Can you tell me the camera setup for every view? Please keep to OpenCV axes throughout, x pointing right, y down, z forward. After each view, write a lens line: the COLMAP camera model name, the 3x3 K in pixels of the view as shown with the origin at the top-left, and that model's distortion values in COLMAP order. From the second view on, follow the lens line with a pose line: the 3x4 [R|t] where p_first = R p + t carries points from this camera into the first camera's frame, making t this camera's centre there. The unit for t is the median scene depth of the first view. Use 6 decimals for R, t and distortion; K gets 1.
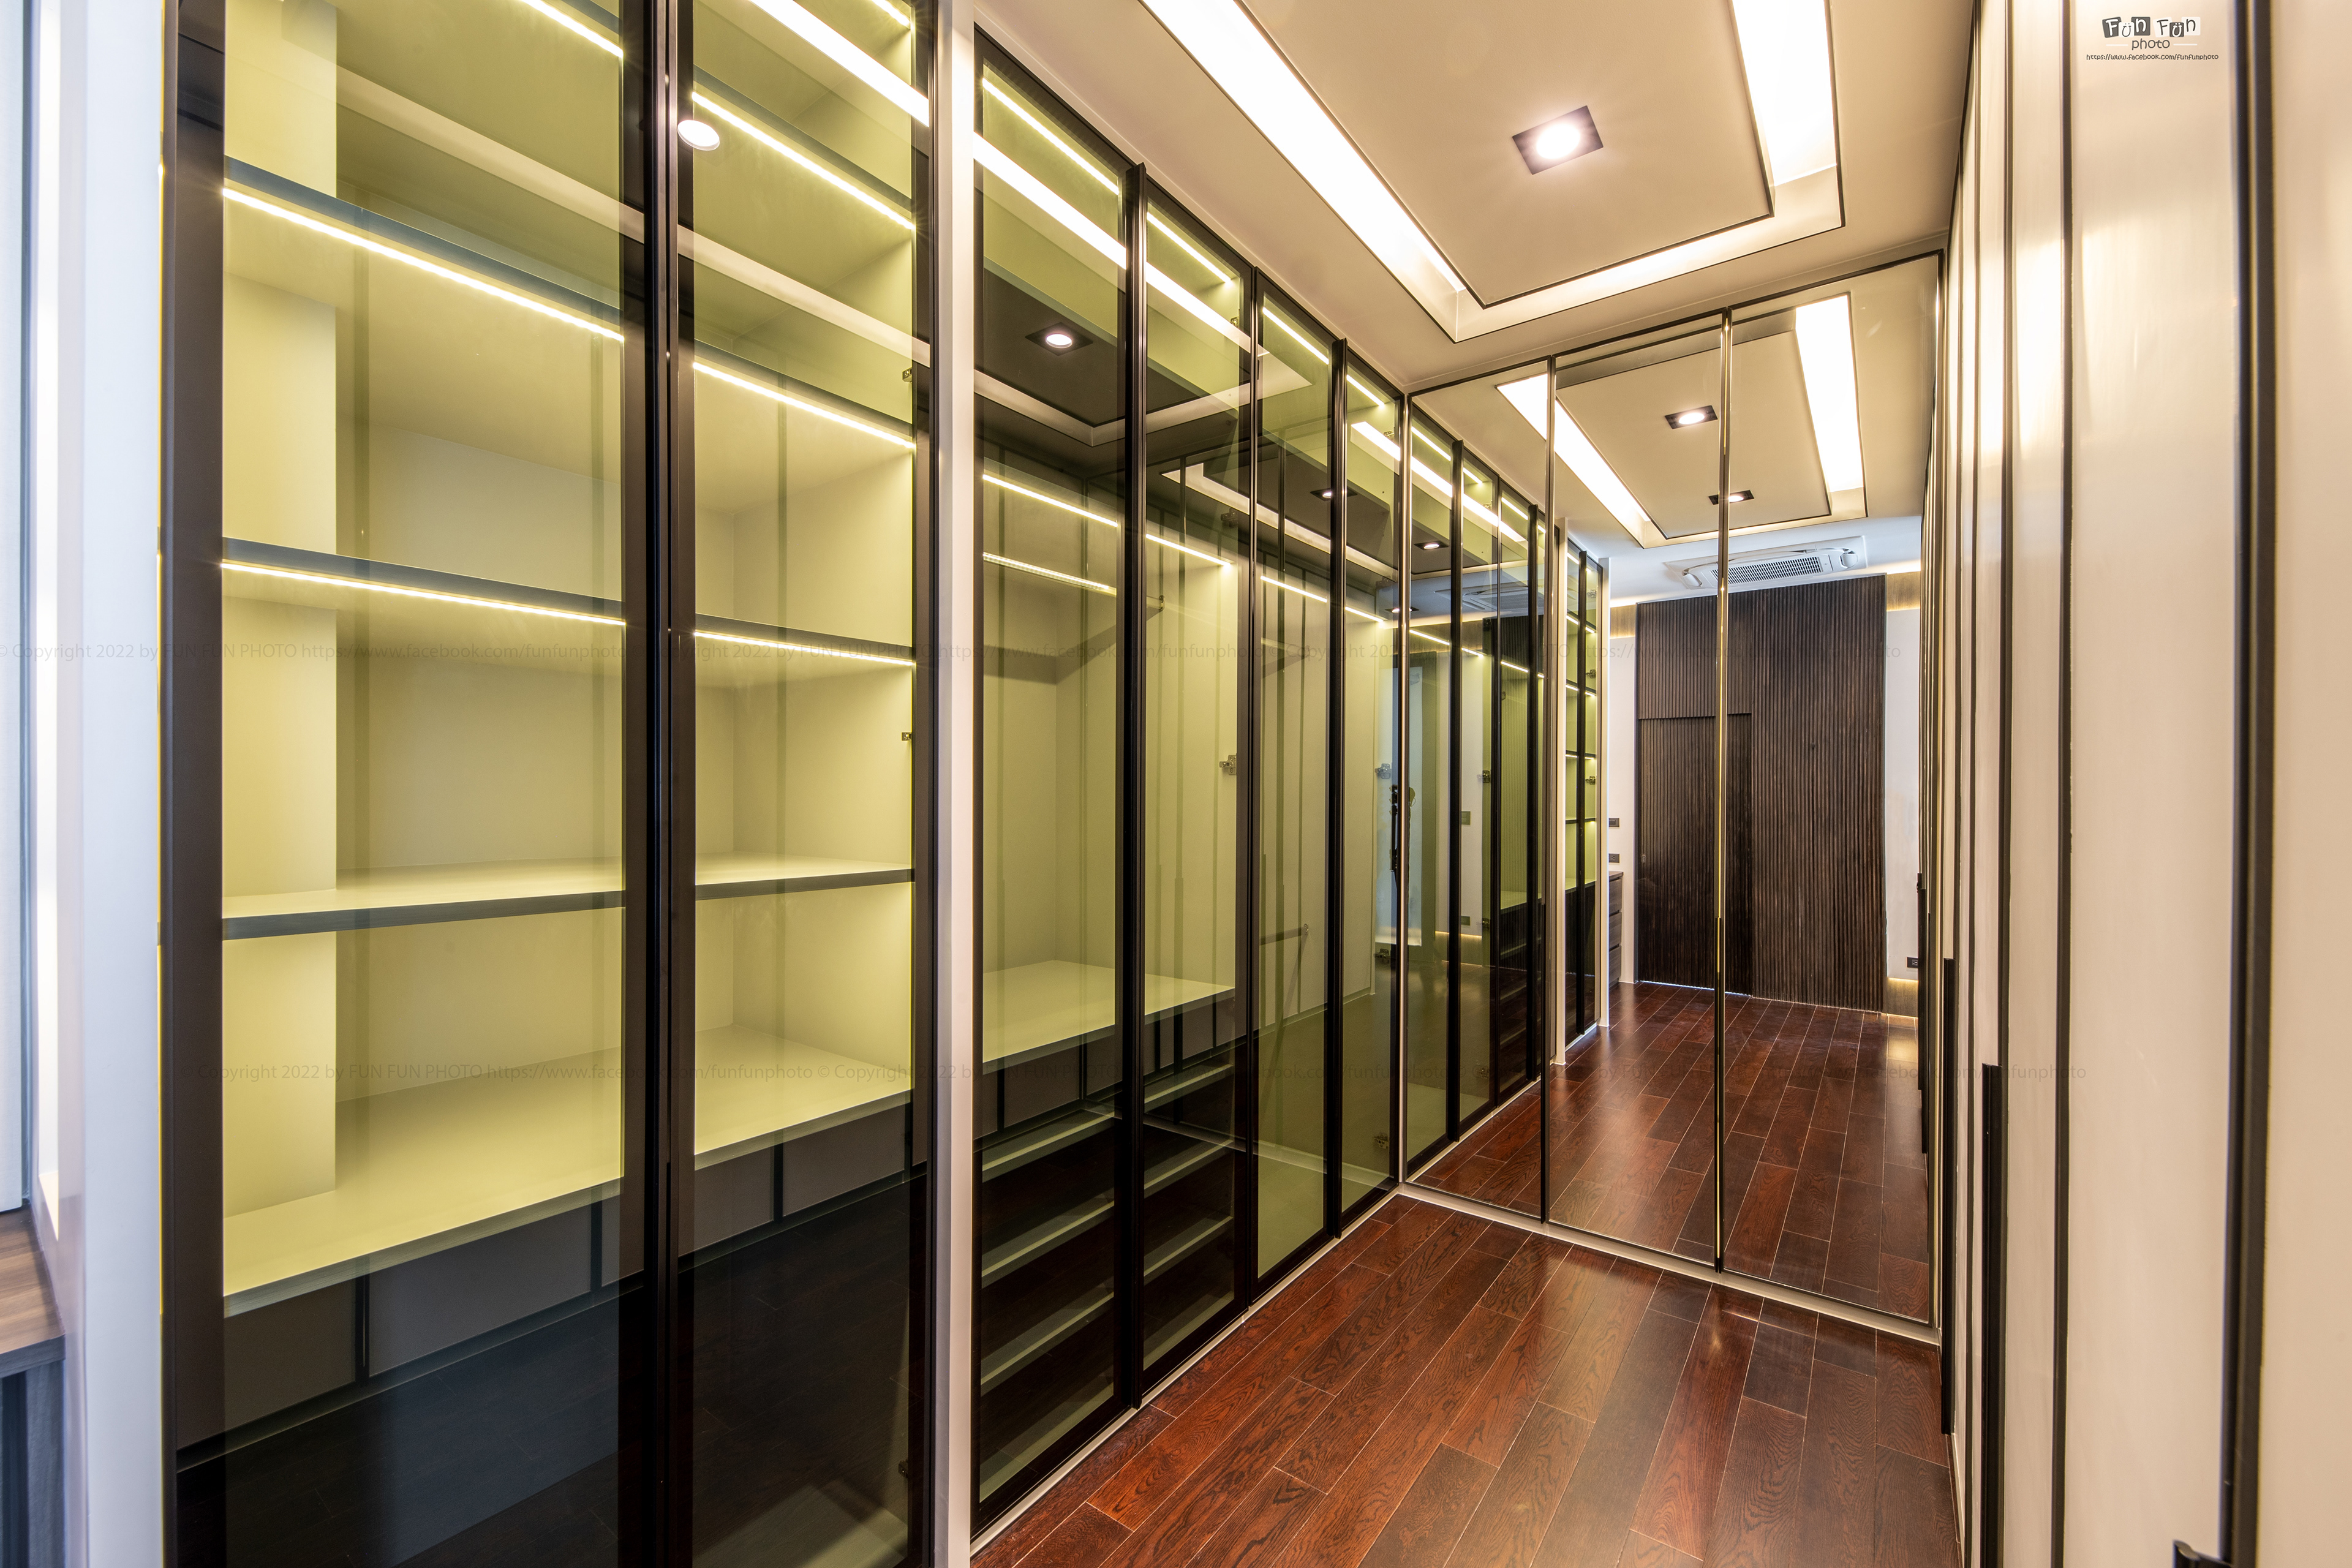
lens RADIAL K [[938.6, 0, 1176.3], [0, 938.6, 793.1], [0, 0, 1]] dist [0.025581, -0.000076]
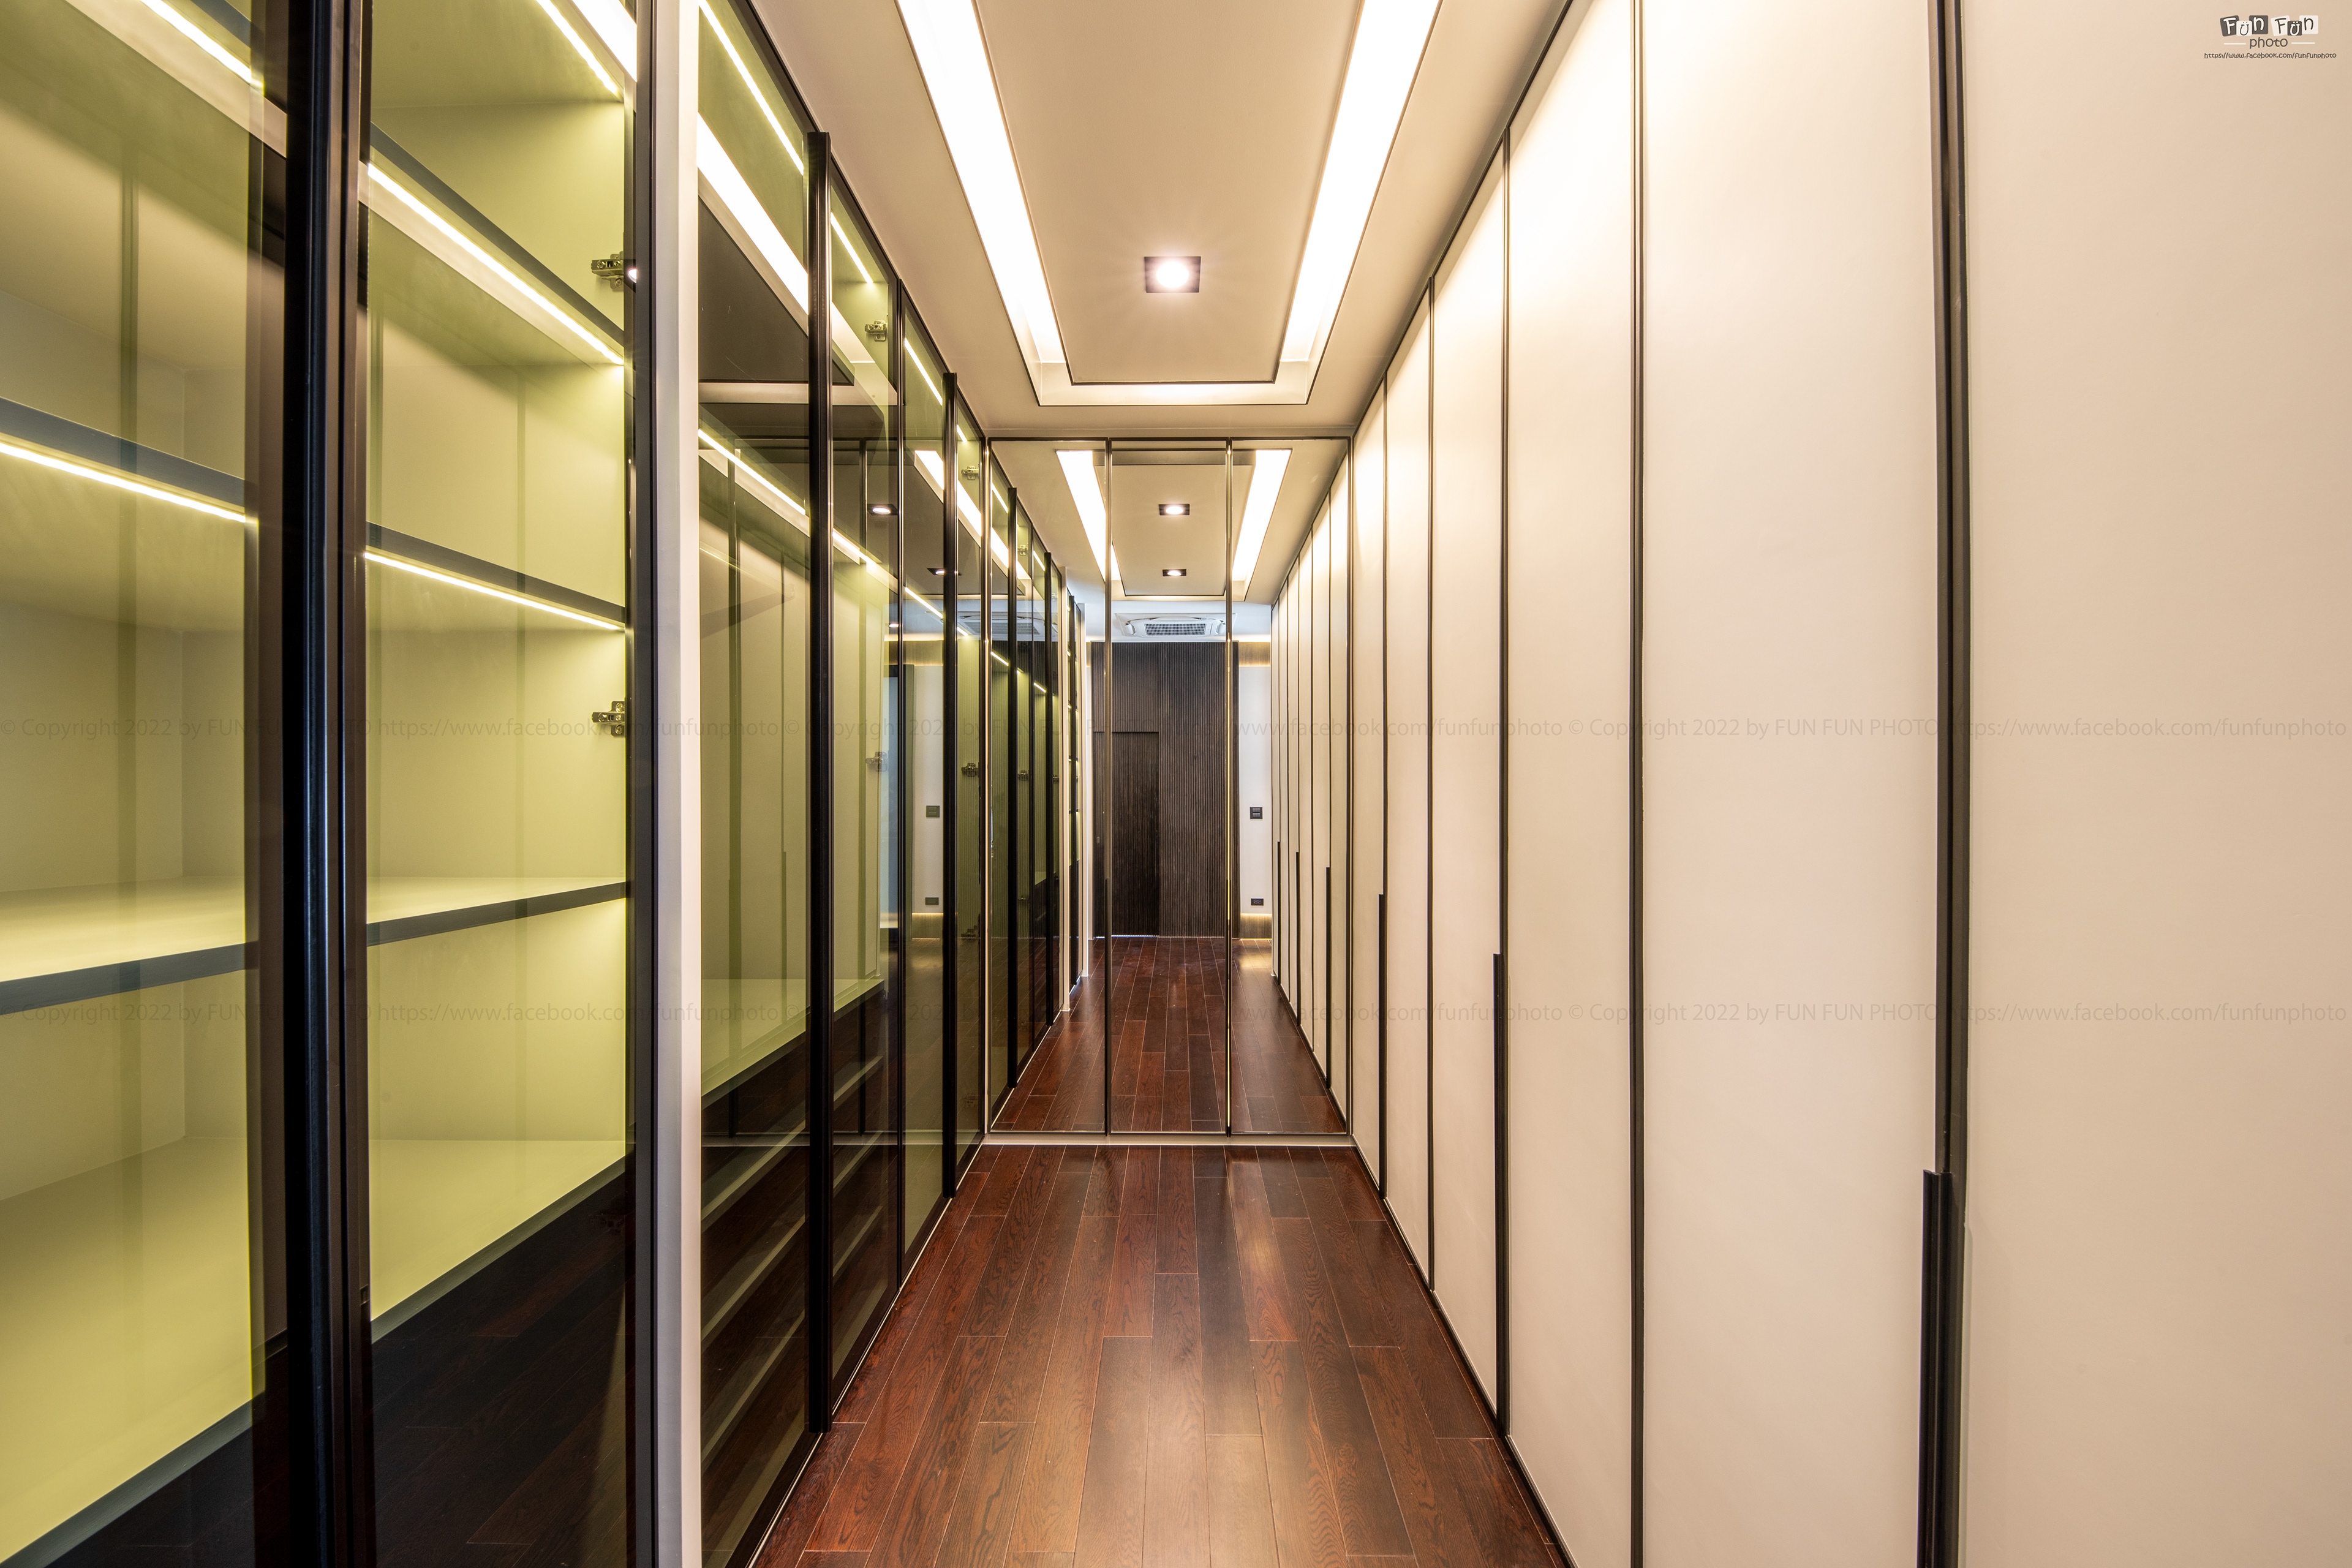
lens RADIAL K [[814.8, 0, 1170.8], [0, 814.8, 790.9], [0, 0, 1]] dist [0.030686, -0.010830]
pose [[0.807160, -0.001314, 0.590331, -0.206988], [0.000760, 0.999999, 0.001187, 0.001150], [-0.590332, -0.000510, 0.807160, 0.097878]]
